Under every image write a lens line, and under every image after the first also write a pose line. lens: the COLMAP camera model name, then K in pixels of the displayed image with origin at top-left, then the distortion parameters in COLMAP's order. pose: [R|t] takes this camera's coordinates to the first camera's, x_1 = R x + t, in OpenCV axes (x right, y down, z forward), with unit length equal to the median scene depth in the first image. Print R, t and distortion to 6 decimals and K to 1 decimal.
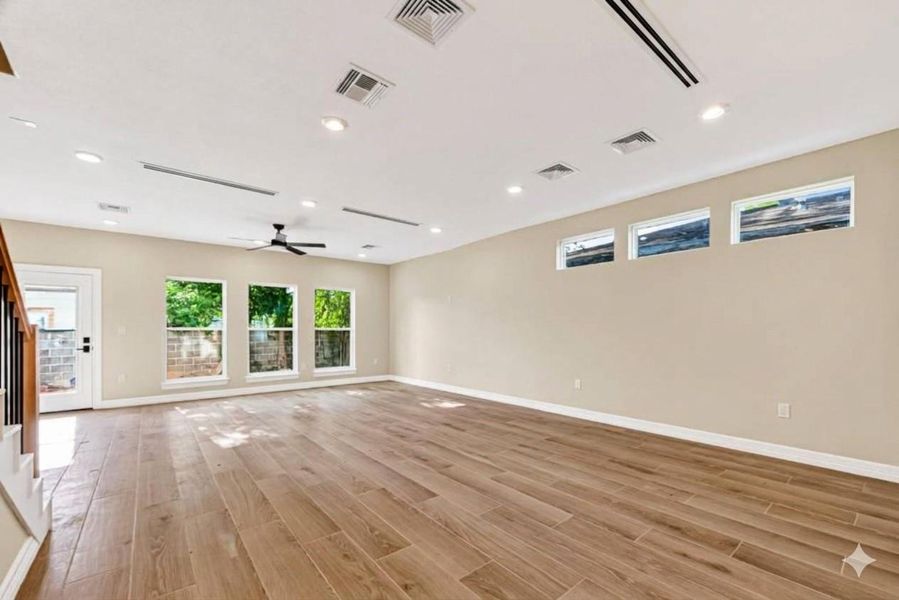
lens RADIAL K [[373.9, 0, 471.7], [0, 373.9, 329.8], [0, 0, 1]] dist [-0.000630, -0.000100]
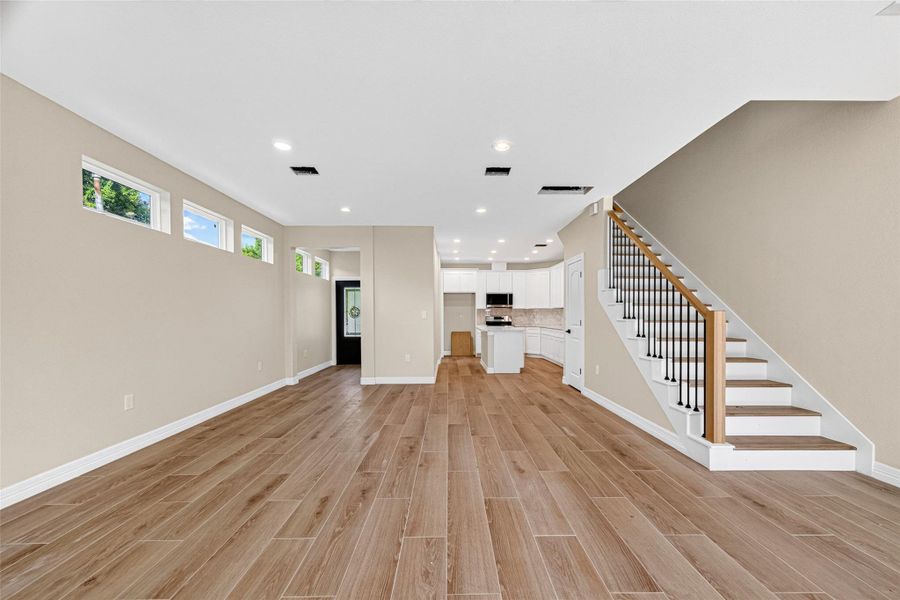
lens RADIAL K [[369.3, 0, 451.2], [0, 369.3, 318.7], [0, 0, 1]] dist [-0.000868, -0.000082]
pose [[-0.766463, -0.000149, 0.642289, -0.890606], [0.007106, 0.999937, 0.008712, -0.002387], [-0.642249, 0.011242, -0.766413, 1.787634]]
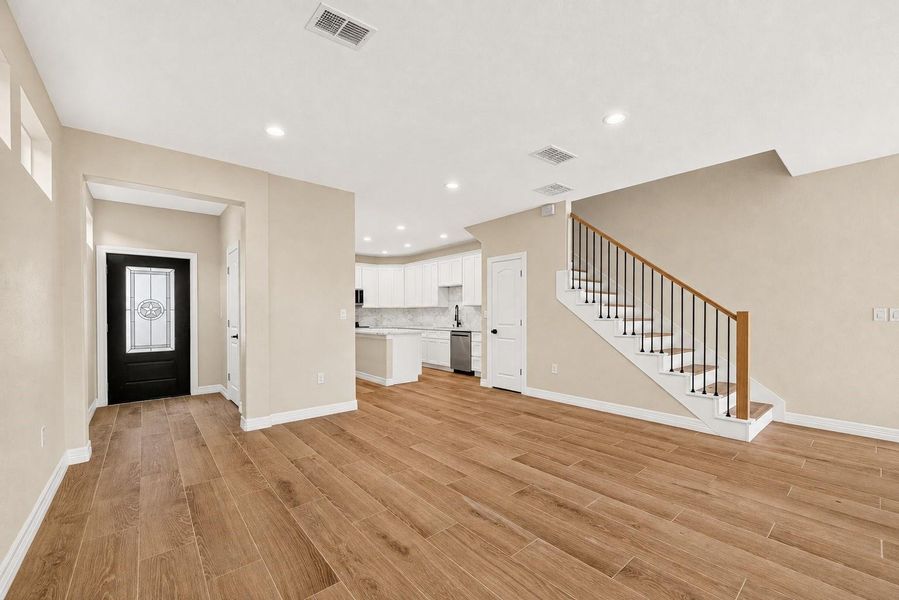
lens RADIAL K [[372.9, 0, 450.5], [0, 372.9, 313.9], [0, 0, 1]] dist [-0.000917, -0.000181]
pose [[-0.999958, 0.007473, -0.005387, 0.085098], [0.007466, 0.999971, 0.001359, -0.007750], [0.005397, 0.001319, -0.999985, 1.789318]]
